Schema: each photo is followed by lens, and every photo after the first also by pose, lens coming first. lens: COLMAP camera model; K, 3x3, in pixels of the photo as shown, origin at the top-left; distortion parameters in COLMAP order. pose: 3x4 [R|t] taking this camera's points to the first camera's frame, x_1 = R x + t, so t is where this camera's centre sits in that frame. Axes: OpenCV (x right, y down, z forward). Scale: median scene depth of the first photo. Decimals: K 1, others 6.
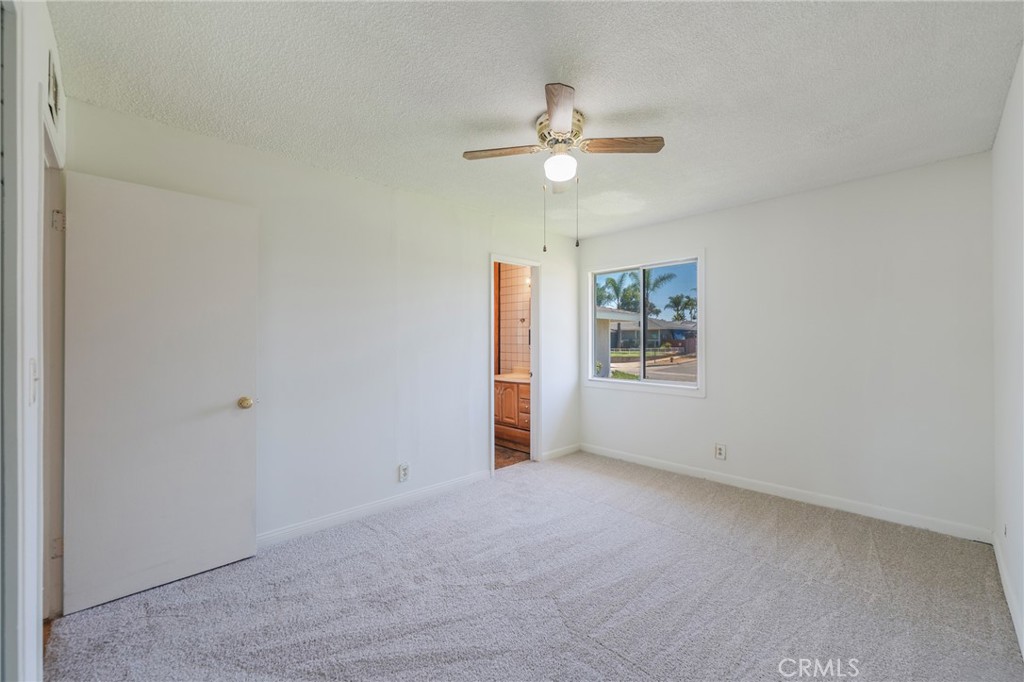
lens RADIAL K [[411.7, 0, 511.0], [0, 411.7, 338.8], [0, 0, 1]] dist [-0.000772, -0.000224]
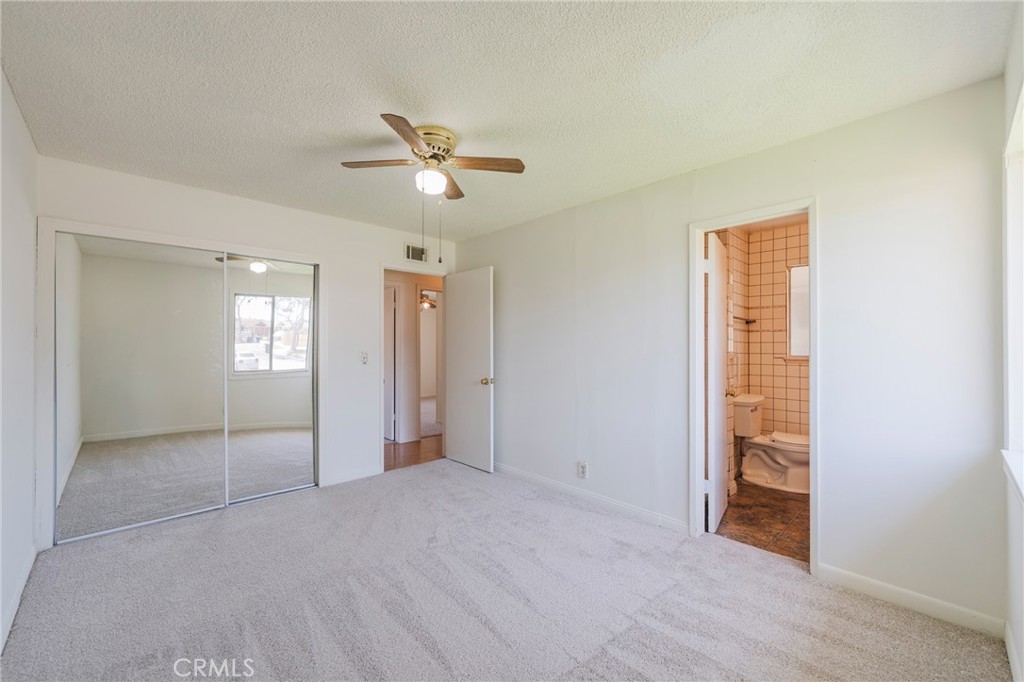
lens RADIAL K [[411.7, 0, 510.9], [0, 411.7, 345.7], [0, 0, 1]] dist [-0.000772, -0.000224]
pose [[-0.015222, -0.001417, -0.999883, 0.805573], [0.004992, 0.999986, -0.001493, 0.006918], [0.999872, -0.005014, -0.015214, 0.839492]]
